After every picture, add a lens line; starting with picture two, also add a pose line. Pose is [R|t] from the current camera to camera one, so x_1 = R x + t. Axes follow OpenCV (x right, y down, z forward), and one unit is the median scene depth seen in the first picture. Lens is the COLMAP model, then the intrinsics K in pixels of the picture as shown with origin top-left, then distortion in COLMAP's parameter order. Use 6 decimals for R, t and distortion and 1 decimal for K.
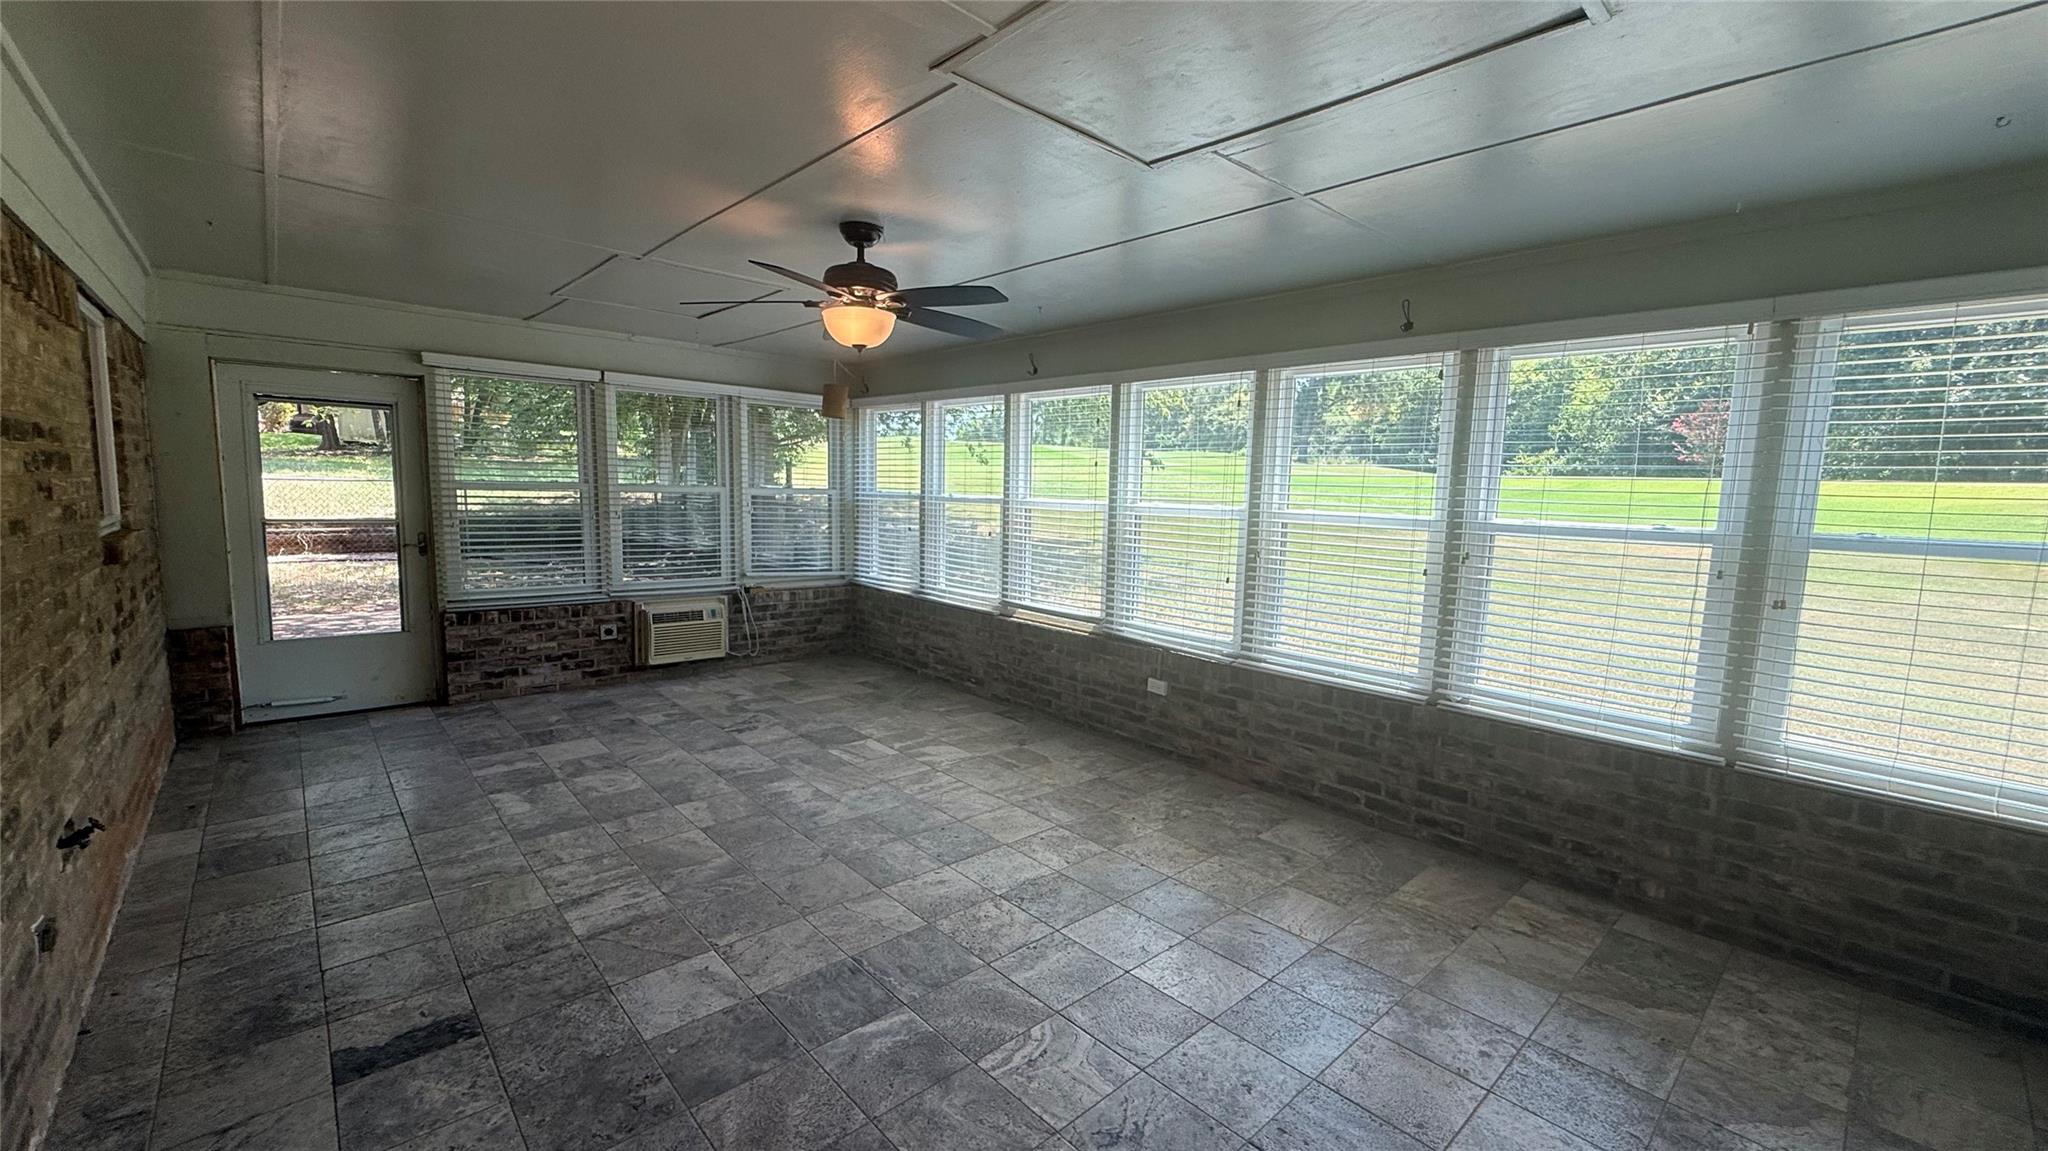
lens RADIAL K [[814.8, 0, 1028.8], [0, 814.8, 579.0], [0, 0, 1]] dist [-0.001496, 0.000155]
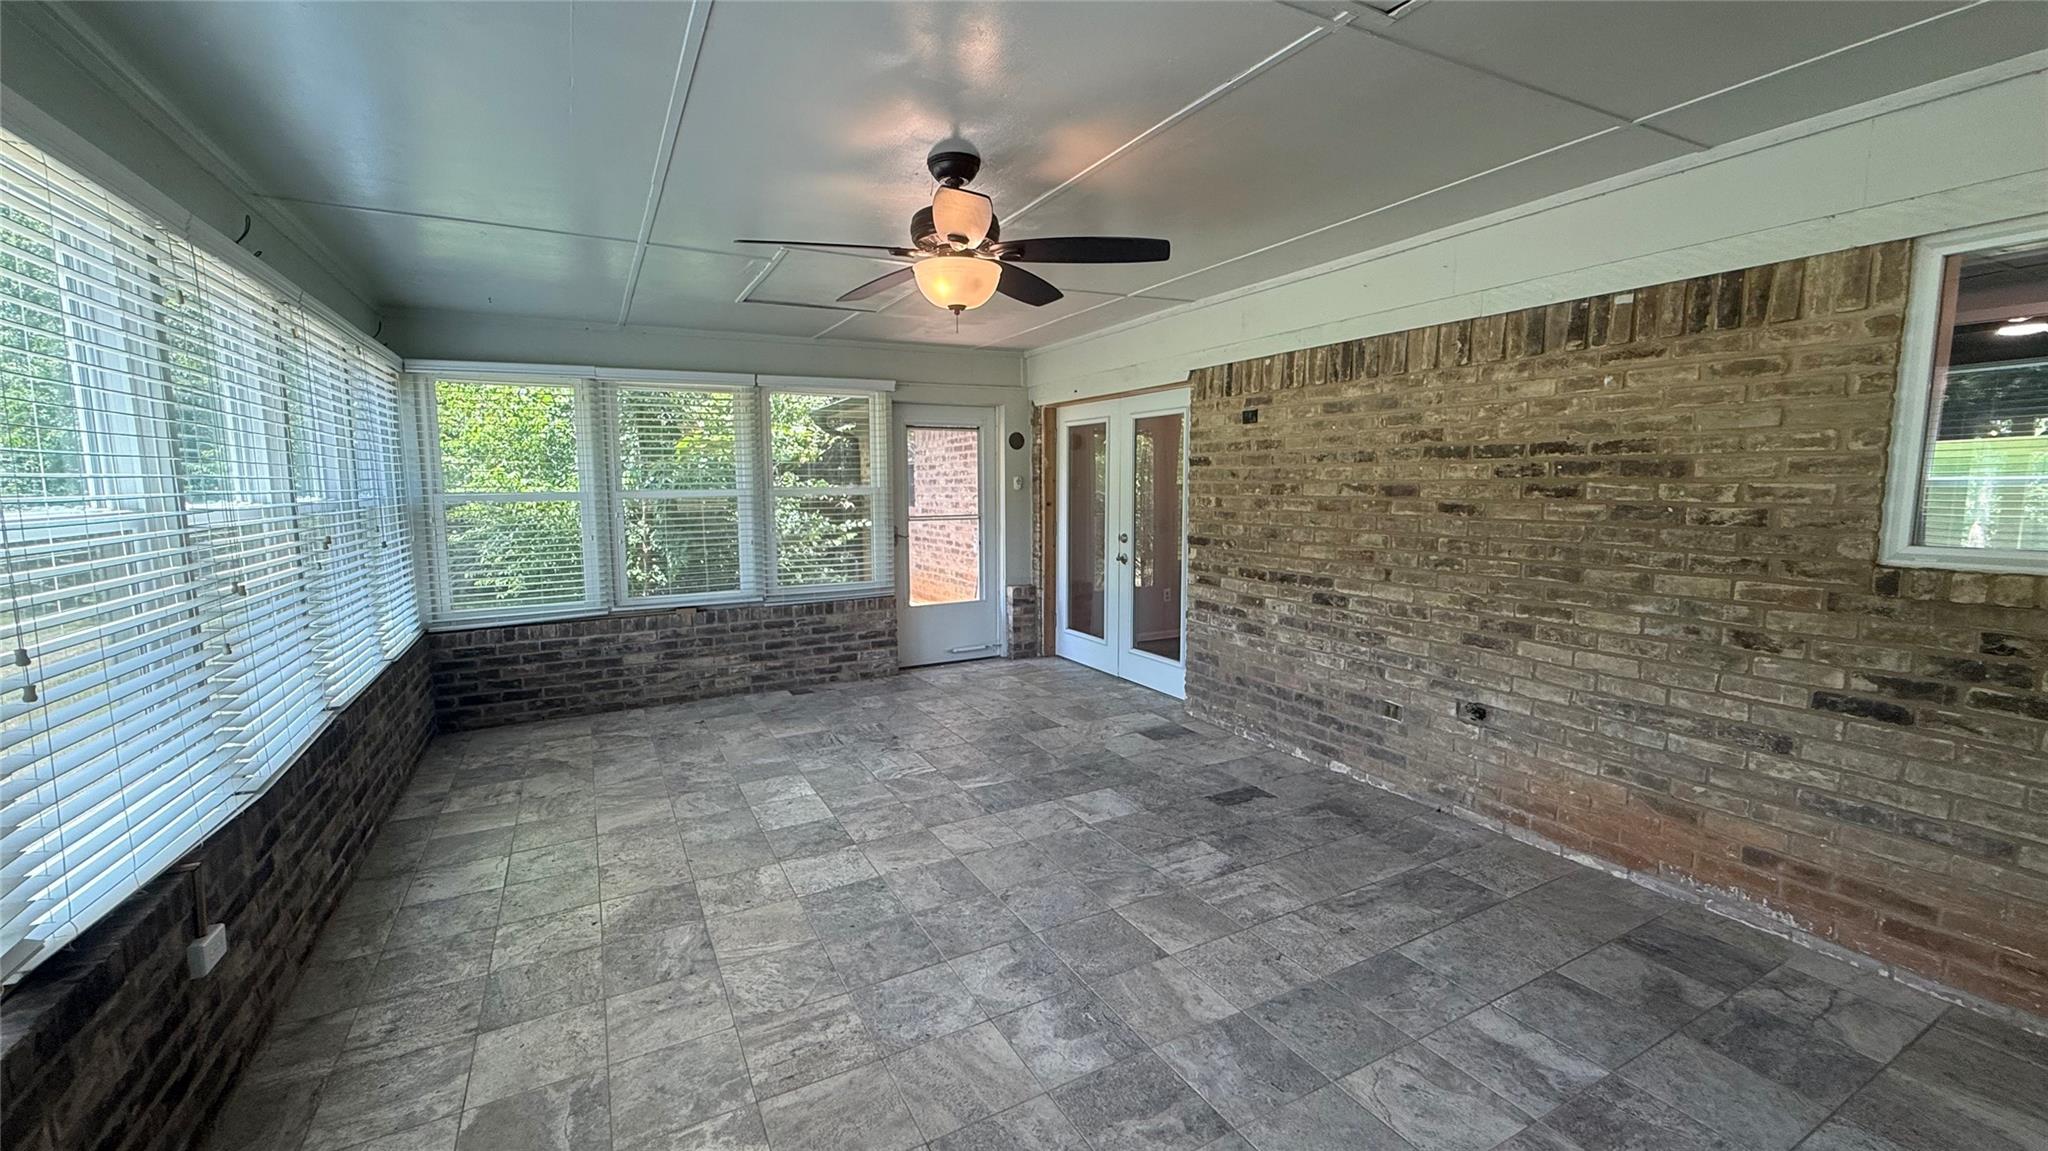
lens RADIAL K [[814.8, 0, 1021.4], [0, 814.8, 574.6], [0, 0, 1]] dist [-0.001496, 0.000155]
pose [[-0.967701, -0.048972, 0.247298, -0.489607], [0.009913, 0.972800, 0.231433, -0.211950], [-0.251905, 0.226409, -0.940894, 1.824615]]
